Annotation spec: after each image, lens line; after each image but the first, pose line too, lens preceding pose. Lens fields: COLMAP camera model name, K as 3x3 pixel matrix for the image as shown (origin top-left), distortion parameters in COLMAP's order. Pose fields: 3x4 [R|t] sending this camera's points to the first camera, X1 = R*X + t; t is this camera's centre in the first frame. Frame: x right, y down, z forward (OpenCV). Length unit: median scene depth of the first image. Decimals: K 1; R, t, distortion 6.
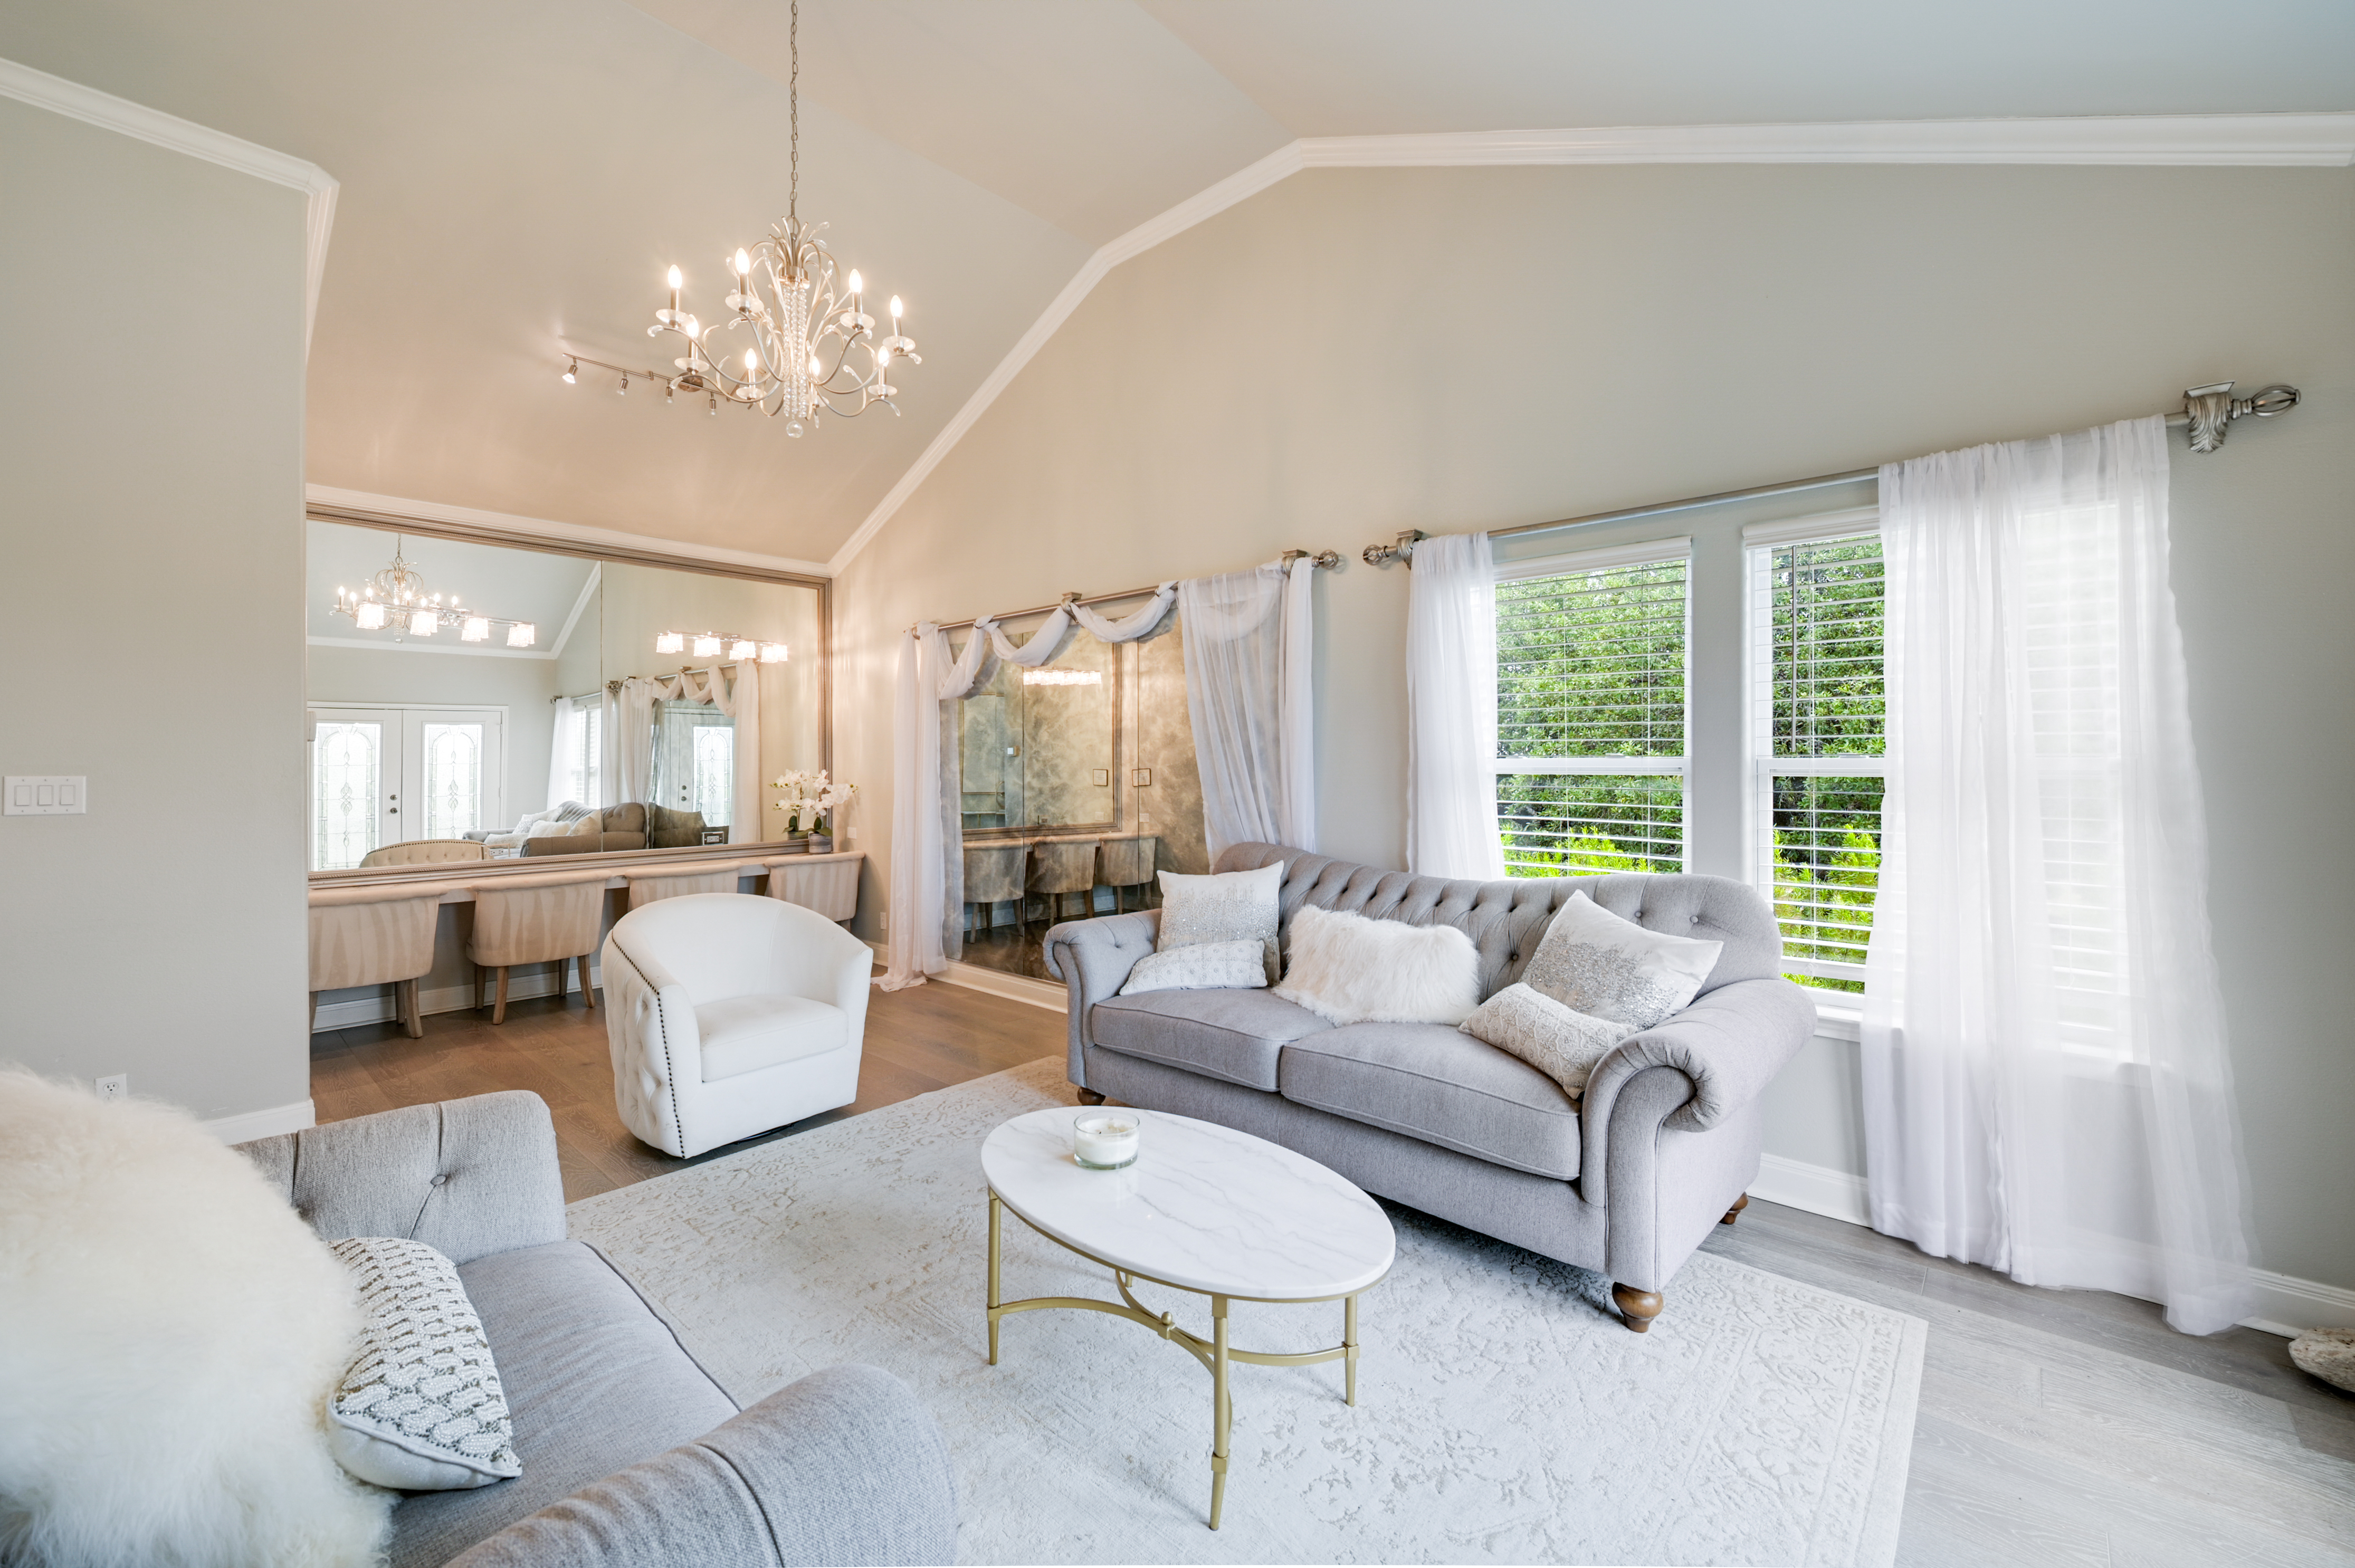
lens RADIAL K [[945.0, 0, 1176.9], [0, 945.0, 771.0], [0, 0, 1]] dist [-0.003665, 0.001057]
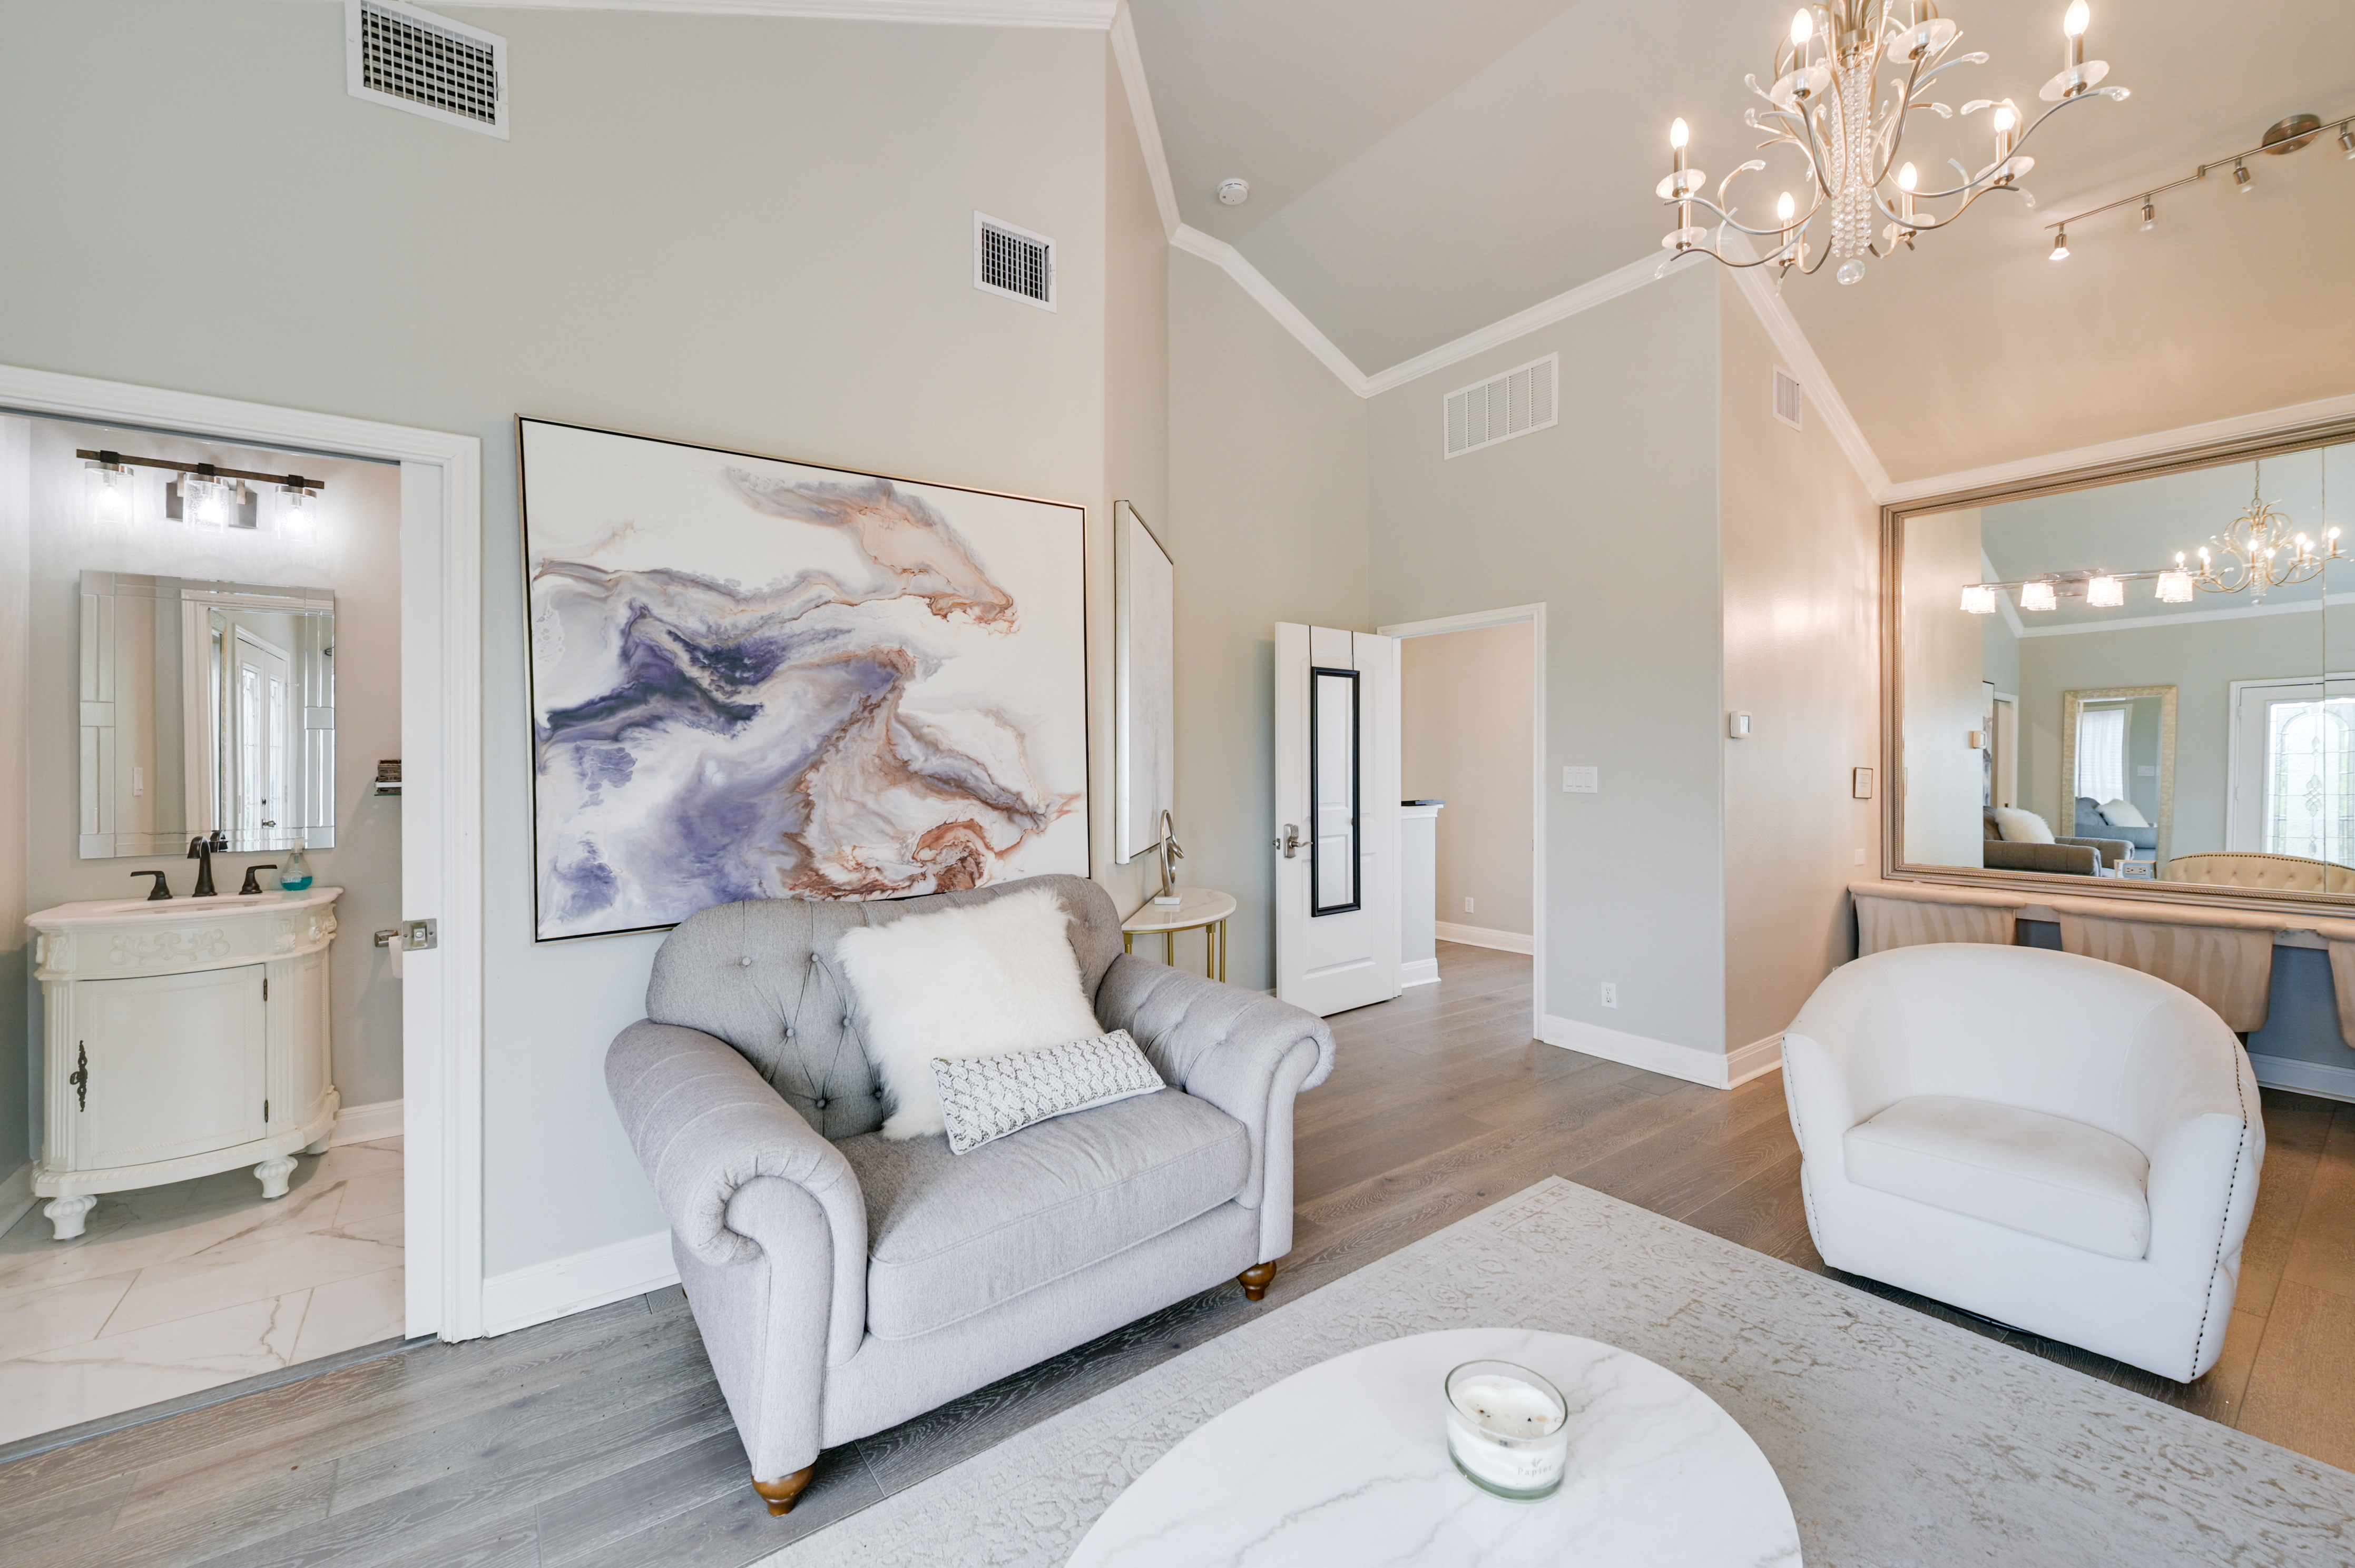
lens RADIAL K [[952.0, 0, 1178.0], [0, 952.0, 766.7], [0, 0, 1]] dist [-0.004220, -0.000372]
pose [[-0.197080, 0.009973, -0.980337, 0.346250], [-0.004825, 0.999926, 0.011142, -0.007334], [0.980376, 0.006926, -0.197017, 0.617411]]
